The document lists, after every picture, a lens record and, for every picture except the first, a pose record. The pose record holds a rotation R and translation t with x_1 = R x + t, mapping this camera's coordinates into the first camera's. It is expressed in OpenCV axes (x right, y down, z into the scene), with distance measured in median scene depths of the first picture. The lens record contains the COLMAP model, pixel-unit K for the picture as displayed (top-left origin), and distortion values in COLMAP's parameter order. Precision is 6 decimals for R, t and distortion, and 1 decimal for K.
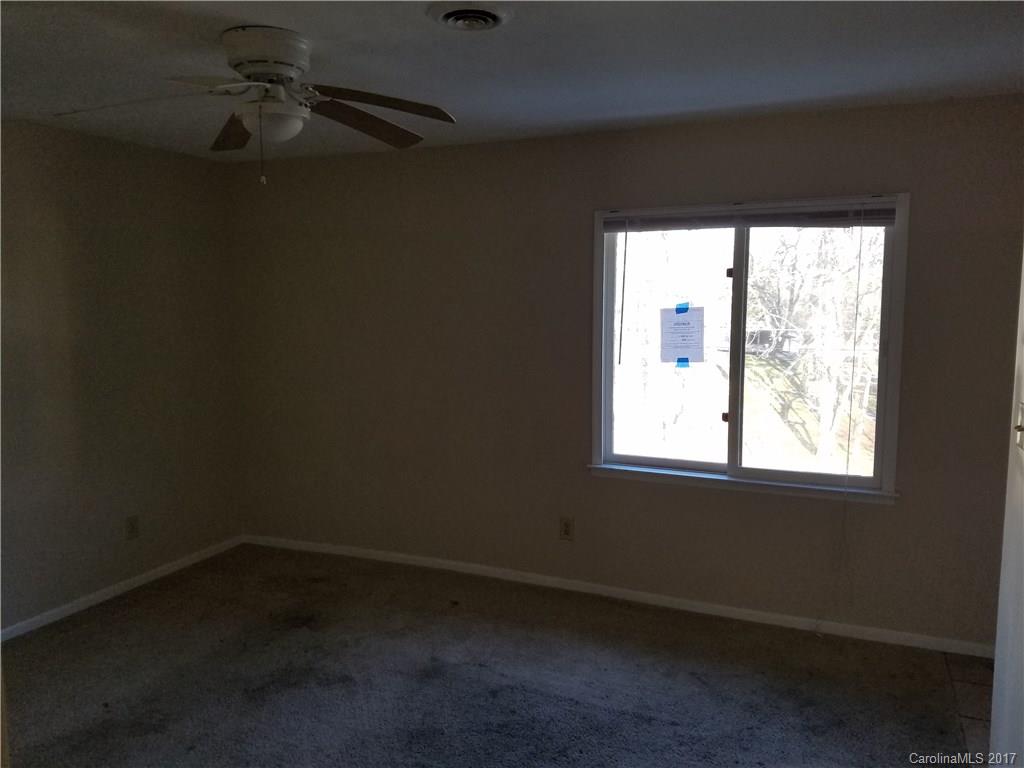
lens RADIAL K [[767.3, 0, 505.6], [0, 767.3, 383.6], [0, 0, 1]] dist [0.303233, -0.480803]
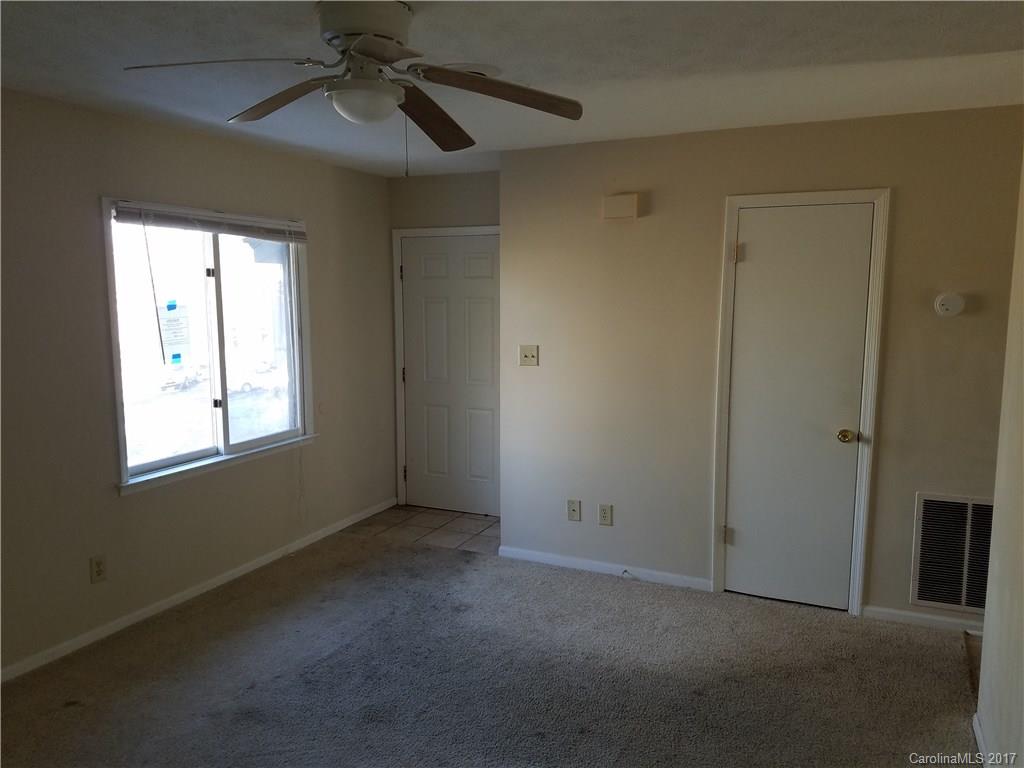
lens RADIAL K [[767.3, 0, 505.6], [0, 767.3, 383.6], [0, 0, 1]] dist [0.303233, -0.480803]
pose [[0.053373, -0.123821, 0.990868, -0.816248], [0.114634, 0.986482, 0.117099, -0.070223], [-0.991973, 0.107337, 0.066846, 0.531602]]
